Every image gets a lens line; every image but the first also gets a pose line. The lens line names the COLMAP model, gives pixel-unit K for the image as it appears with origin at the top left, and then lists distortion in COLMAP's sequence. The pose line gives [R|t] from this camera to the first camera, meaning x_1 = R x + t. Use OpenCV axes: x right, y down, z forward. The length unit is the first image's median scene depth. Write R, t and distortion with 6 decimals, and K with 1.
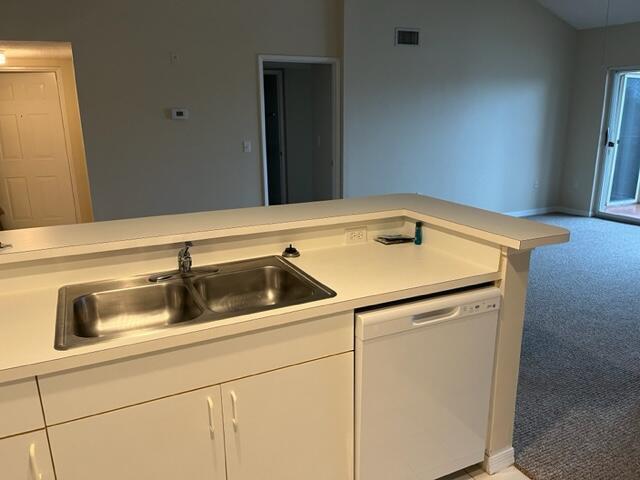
lens RADIAL K [[488.7, 0, 316.1], [0, 488.7, 239.0], [0, 0, 1]] dist [0.047756, -0.057394]
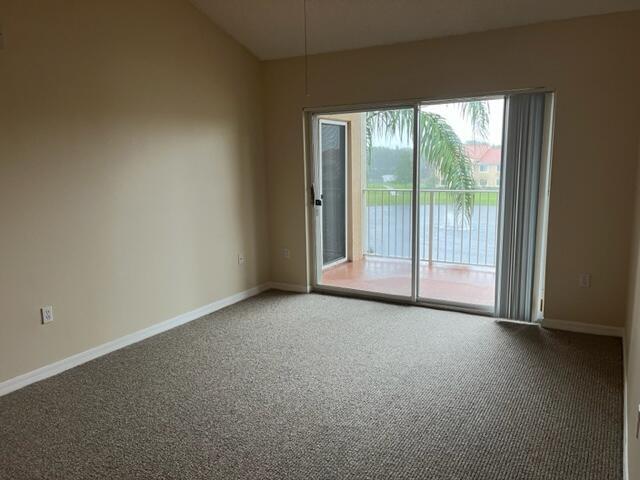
lens RADIAL K [[488.7, 0, 319.9], [0, 488.7, 243.1], [0, 0, 1]] dist [0.047756, -0.057394]
pose [[0.838147, -0.104158, 0.535406, 0.156909], [0.149559, 0.987863, -0.041947, -0.088756], [-0.524539, 0.115233, 0.843552, 0.317171]]
